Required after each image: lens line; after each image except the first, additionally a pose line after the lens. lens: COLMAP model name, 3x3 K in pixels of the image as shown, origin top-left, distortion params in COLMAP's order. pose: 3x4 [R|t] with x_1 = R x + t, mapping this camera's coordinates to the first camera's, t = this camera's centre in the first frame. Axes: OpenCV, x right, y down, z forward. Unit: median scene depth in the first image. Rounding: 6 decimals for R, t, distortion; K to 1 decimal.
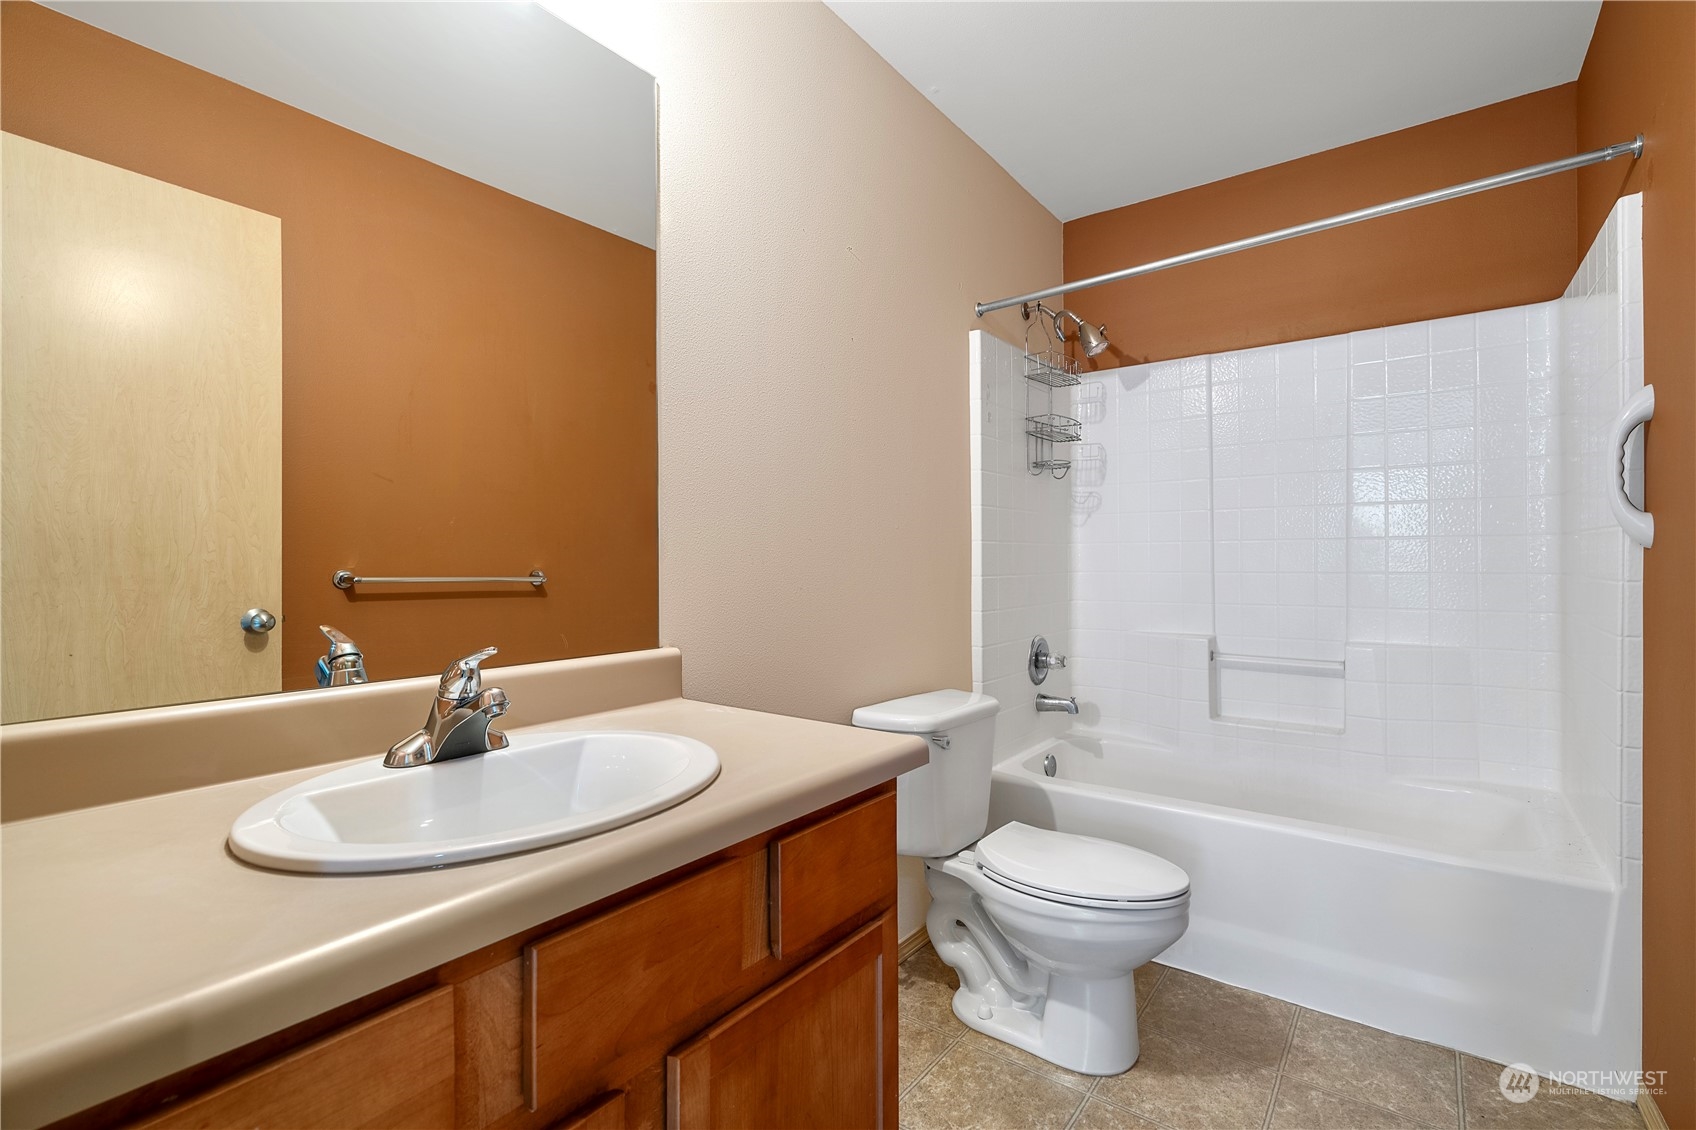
lens RADIAL K [[773.1, 0, 848.0], [0, 773.1, 565.0], [0, 0, 1]] dist [-0.002454, 0.000350]
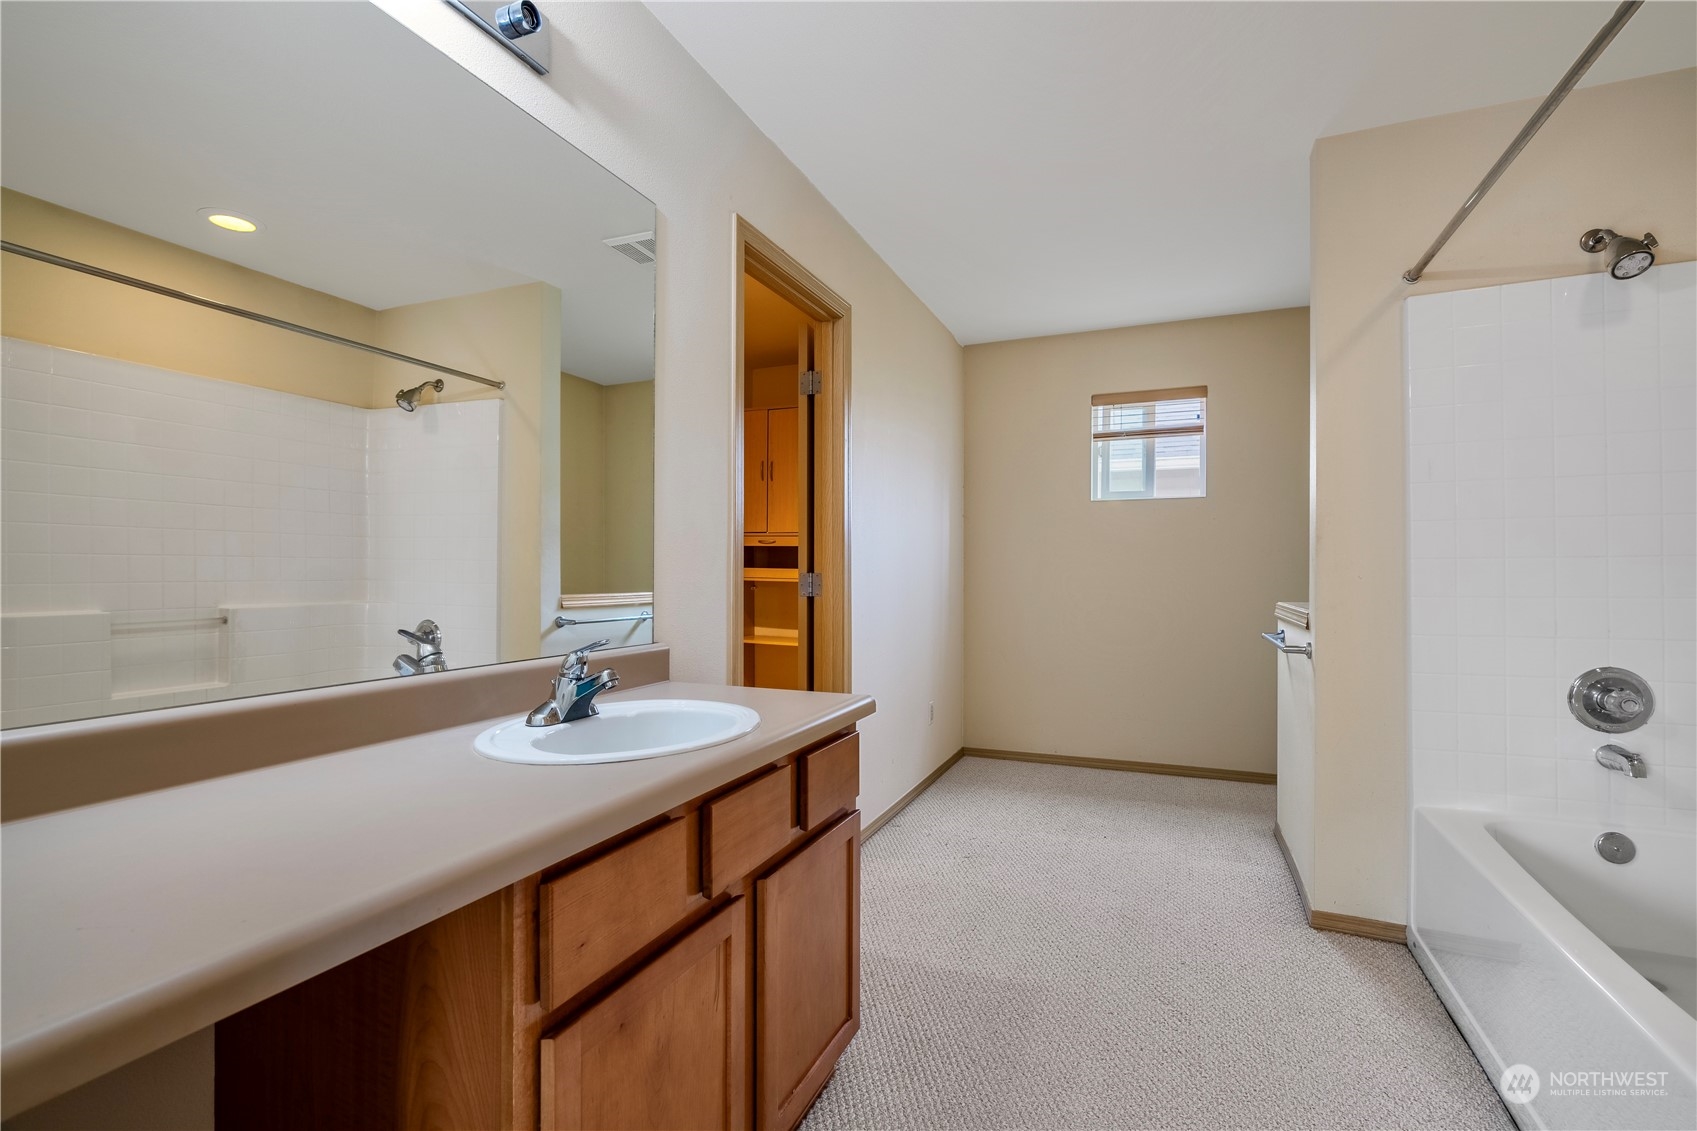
lens RADIAL K [[773.6, 0, 848.5], [0, 773.6, 565.5], [0, 0, 1]] dist [-0.002454, 0.000350]
pose [[0.971350, 0.009544, 0.237460, -0.332298], [-0.005756, 0.999845, -0.016640, -0.016088], [-0.237582, 0.014797, 0.971255, -0.509909]]
